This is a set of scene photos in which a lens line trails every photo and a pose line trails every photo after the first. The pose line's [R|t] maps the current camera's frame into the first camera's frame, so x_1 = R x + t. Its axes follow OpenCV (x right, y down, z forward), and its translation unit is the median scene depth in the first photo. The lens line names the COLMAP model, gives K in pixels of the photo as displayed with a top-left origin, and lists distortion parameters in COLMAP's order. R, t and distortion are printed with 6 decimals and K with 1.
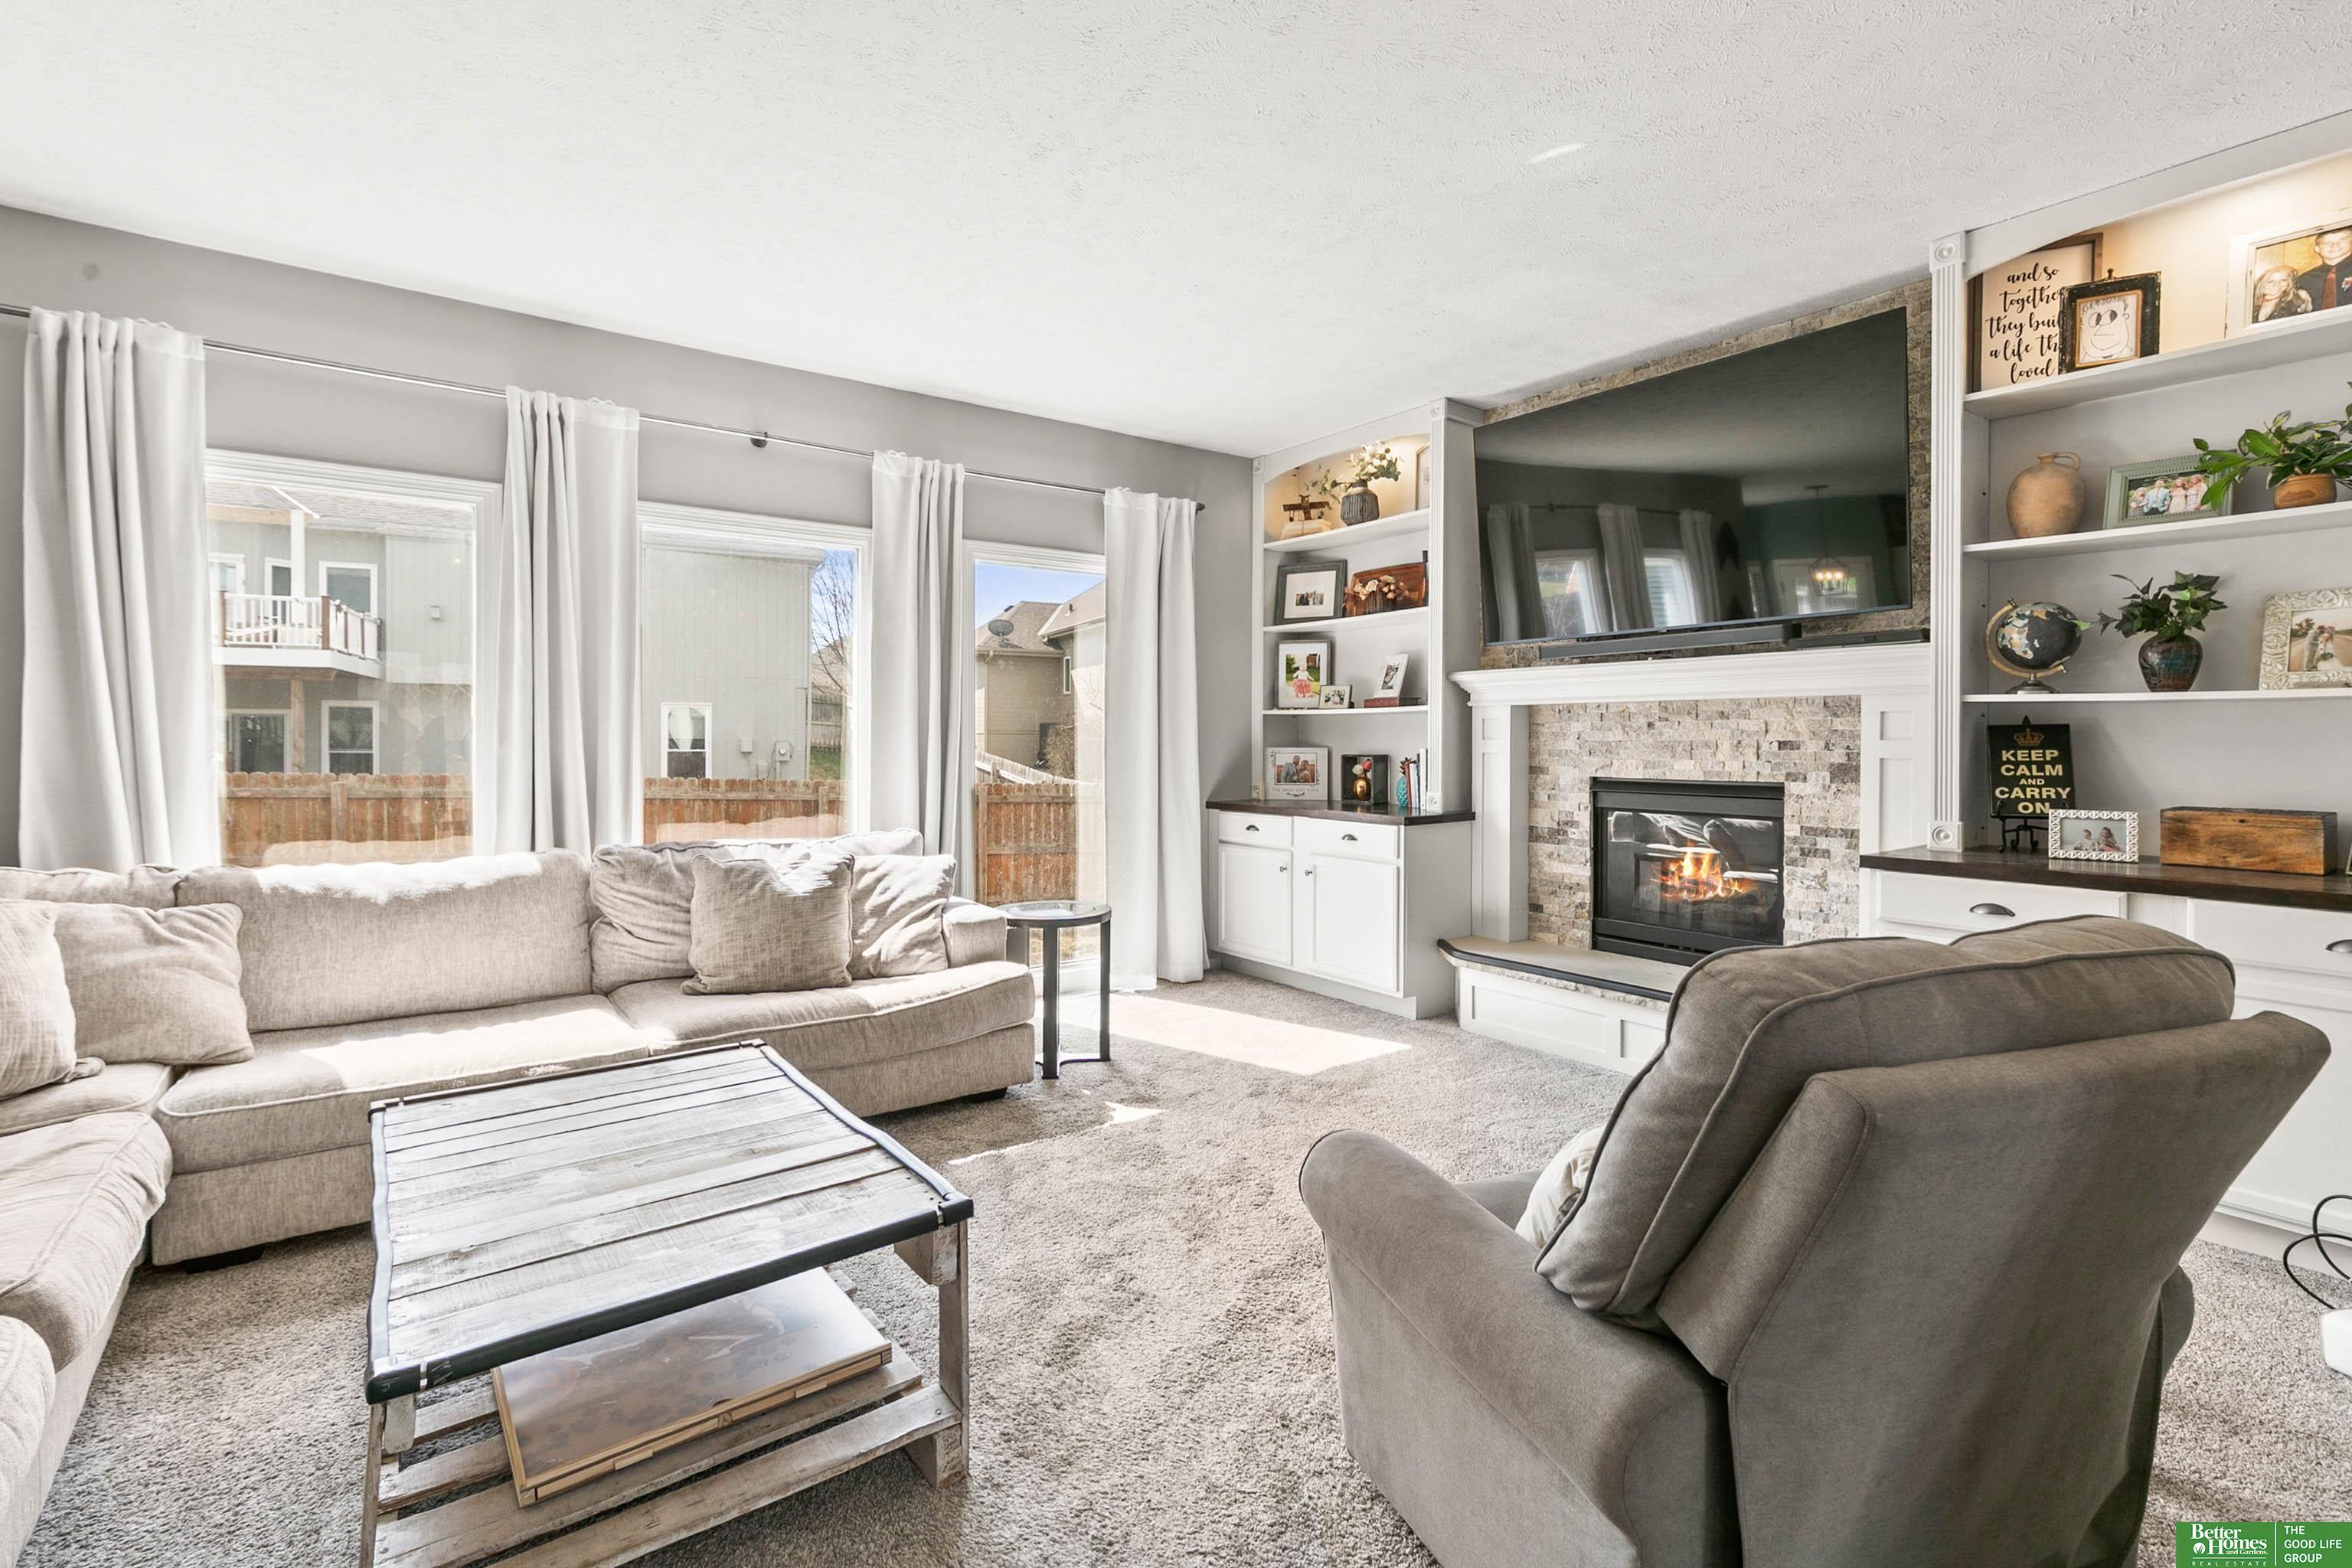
lens RADIAL K [[1069.8, 0, 1181.4], [0, 1069.8, 754.6], [0, 0, 1]] dist [0.001292, 0.000379]
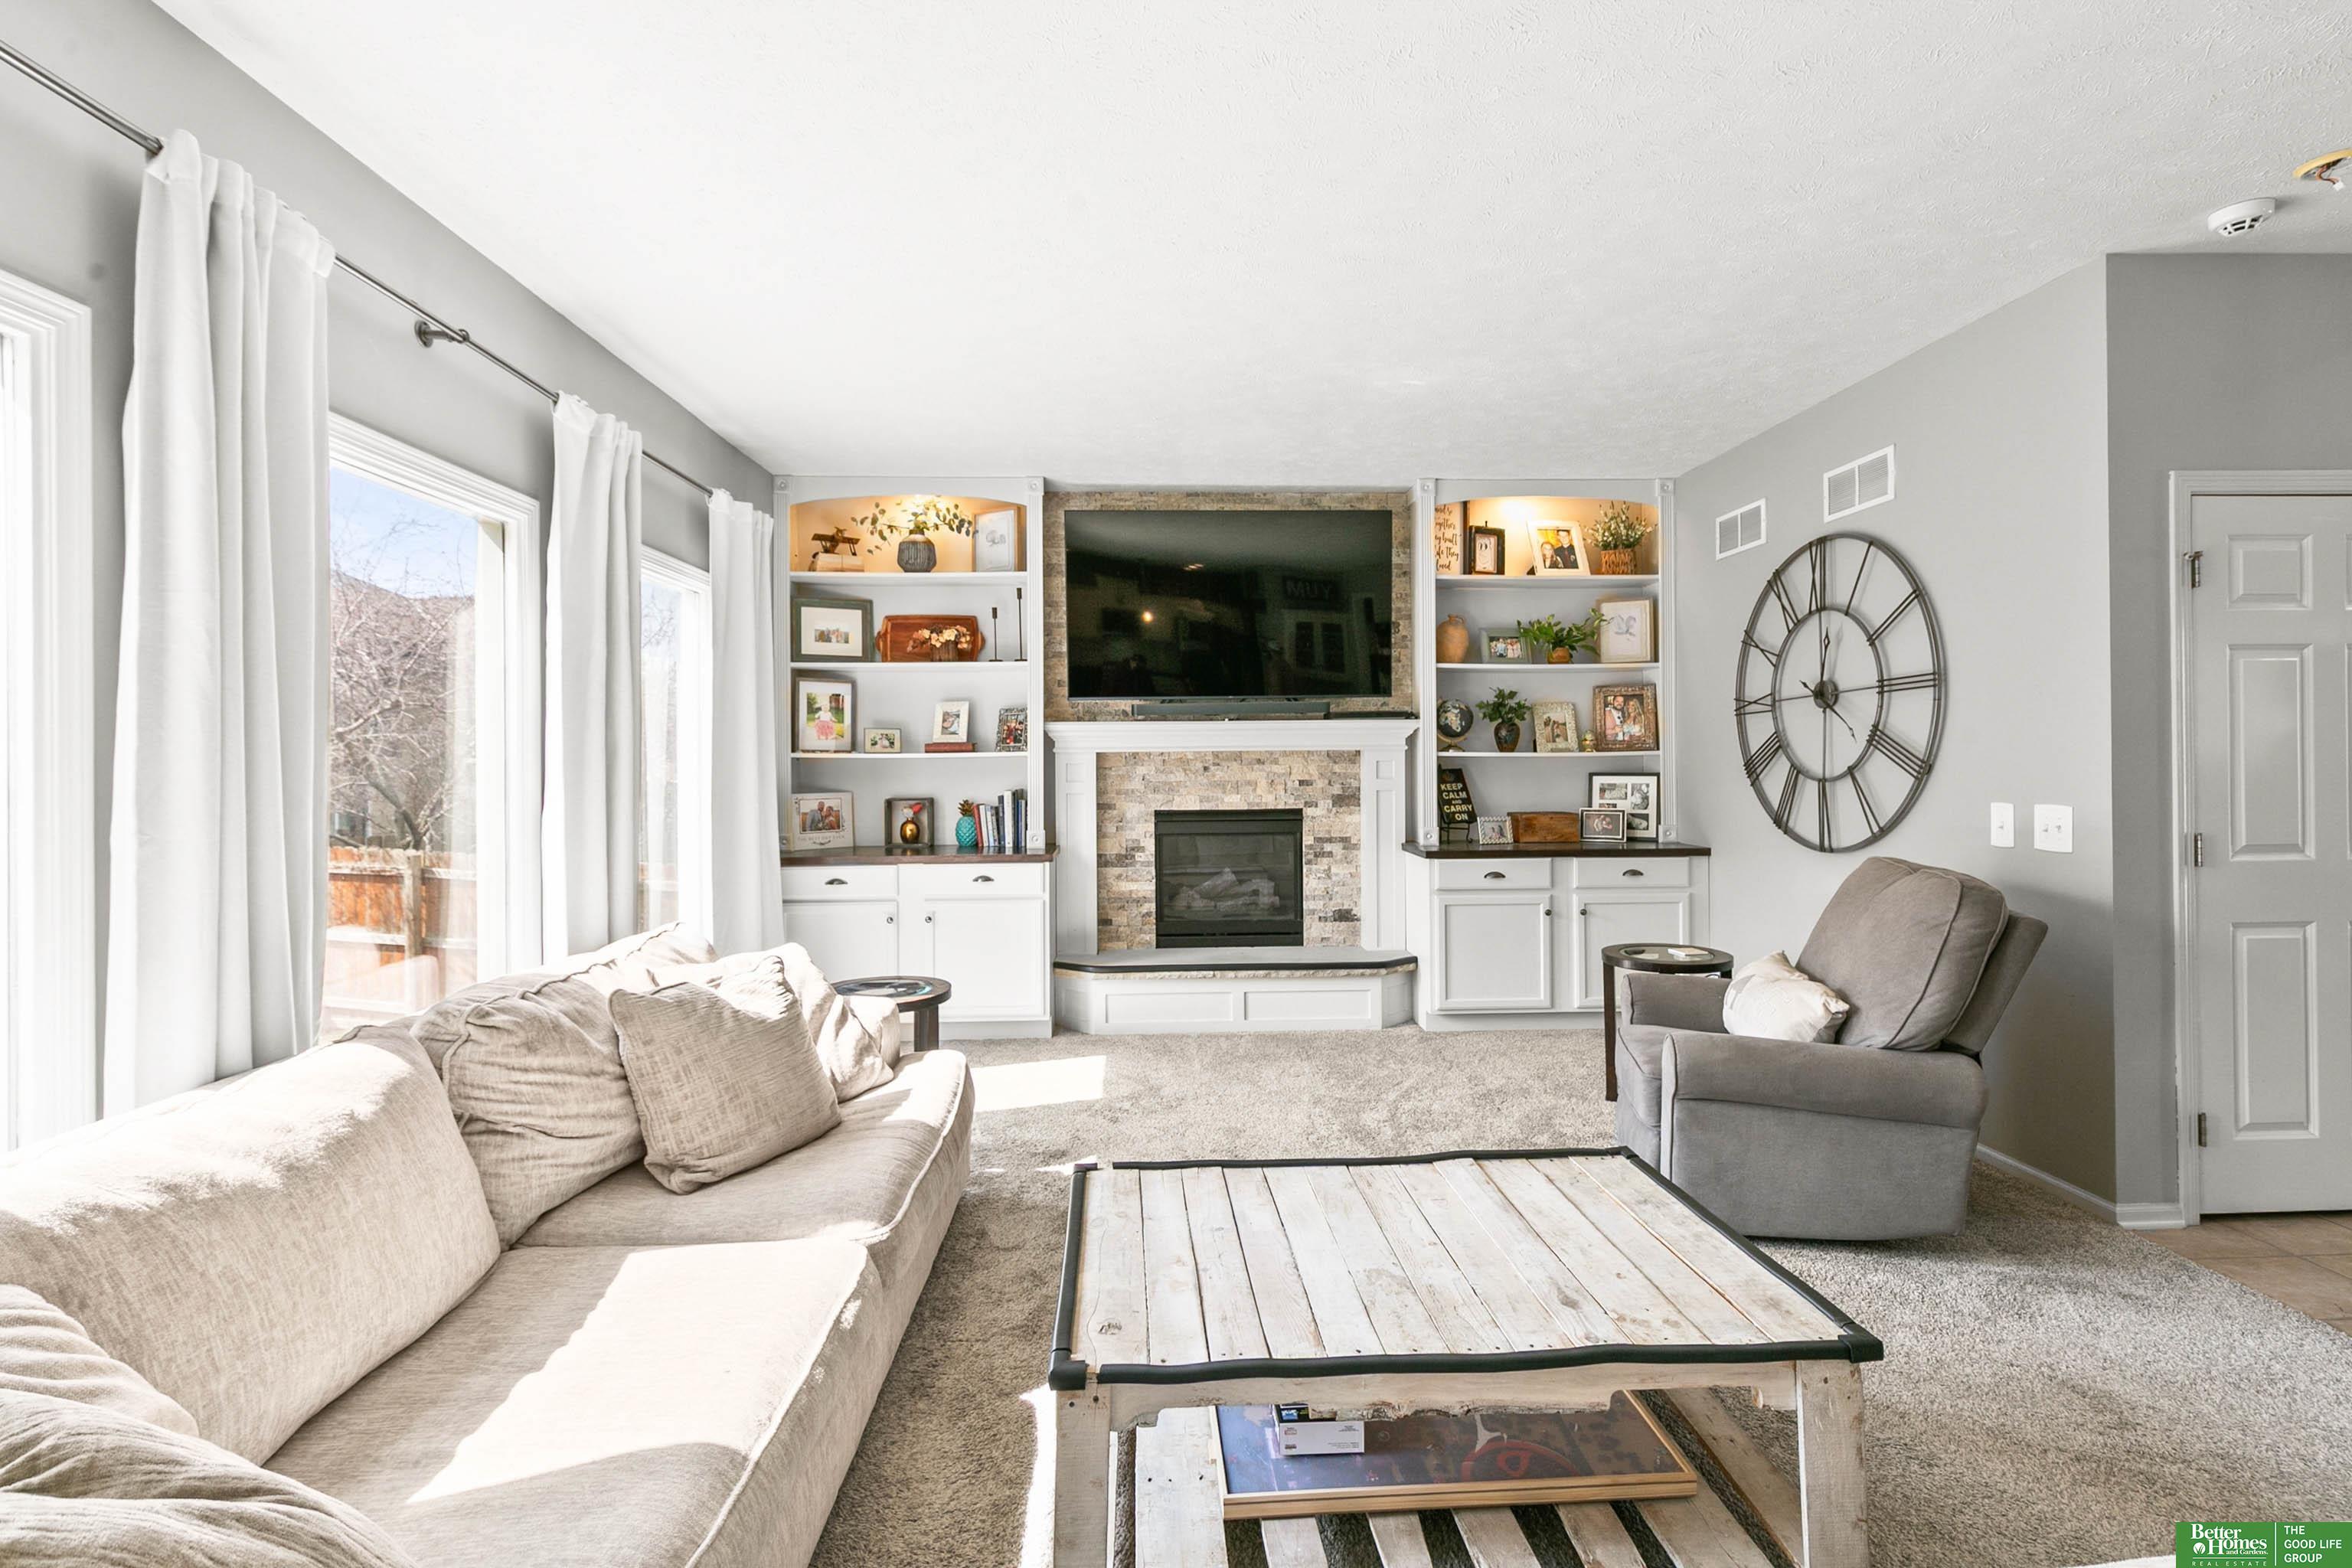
lens RADIAL K [[1060.7, 0, 1187.1], [0, 1060.7, 768.4], [0, 0, 1]] dist [0.000875, 0.000564]
pose [[0.567733, -0.012390, 0.823120, -0.615720], [0.021503, 0.999769, 0.000217, -0.027454], [-0.822932, 0.017576, 0.567868, 0.264821]]
